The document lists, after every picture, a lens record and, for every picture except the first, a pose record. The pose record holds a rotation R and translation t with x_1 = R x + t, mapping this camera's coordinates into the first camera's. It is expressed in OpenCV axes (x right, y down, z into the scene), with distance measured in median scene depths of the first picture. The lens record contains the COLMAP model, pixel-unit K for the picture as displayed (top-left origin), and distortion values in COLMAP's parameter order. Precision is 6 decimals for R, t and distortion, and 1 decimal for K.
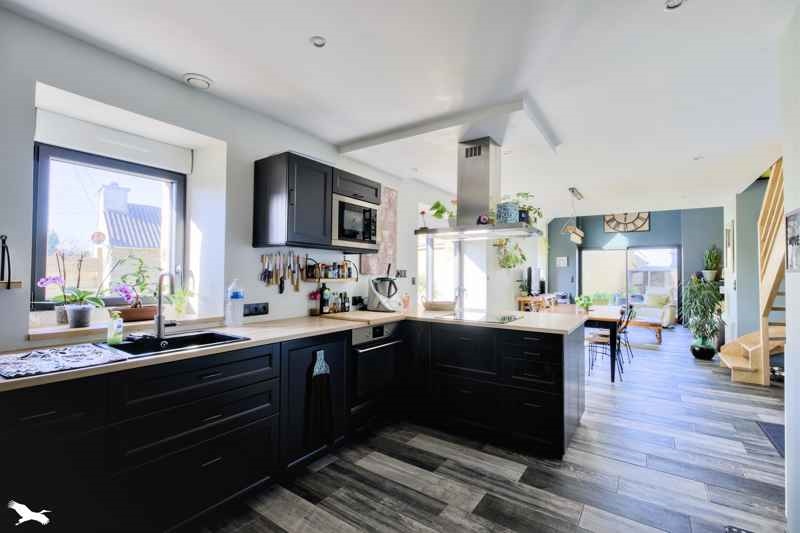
lens RADIAL K [[354.7, 0, 400.8], [0, 354.7, 266.6], [0, 0, 1]] dist [-0.000164, 0.000061]
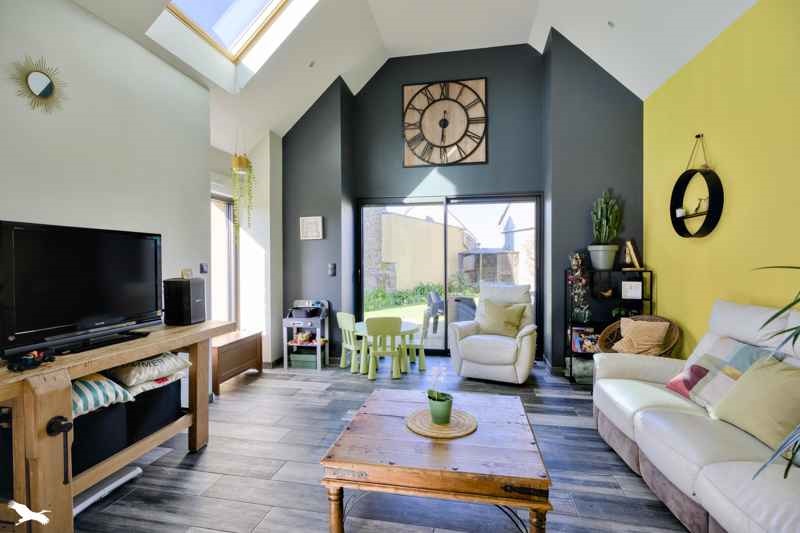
lens RADIAL K [[388.2, 0, 400.3], [0, 388.2, 266.9], [0, 0, 1]] dist [0.000535, 0.000022]
pose [[0.916735, -0.019439, 0.399022, 0.378266], [0.003600, 0.999177, 0.040405, 0.014214], [-0.399479, -0.035604, 0.916051, 0.554452]]
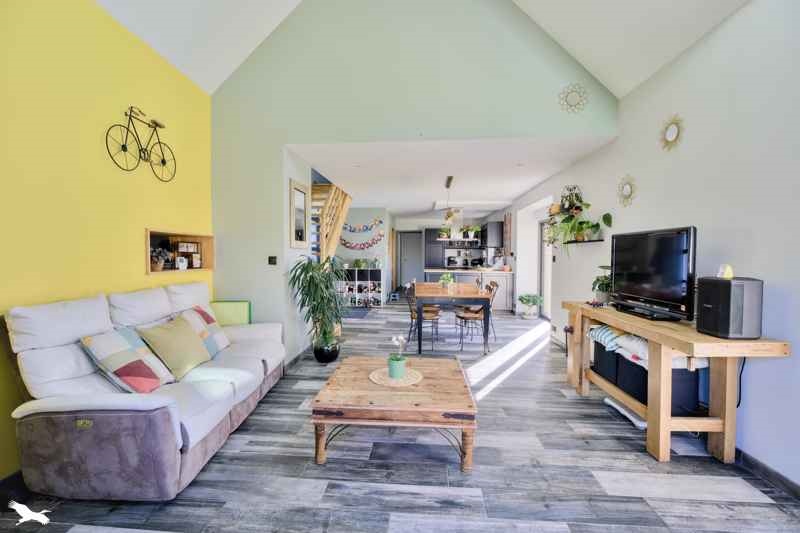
lens RADIAL K [[354.7, 0, 399.9], [0, 354.7, 266.4], [0, 0, 1]] dist [-0.000164, 0.000061]
pose [[-0.852965, -0.007803, -0.521910, 0.544784], [-0.007306, 0.999969, -0.003010, 0.024737], [0.521917, 0.001246, -0.852995, 0.837934]]
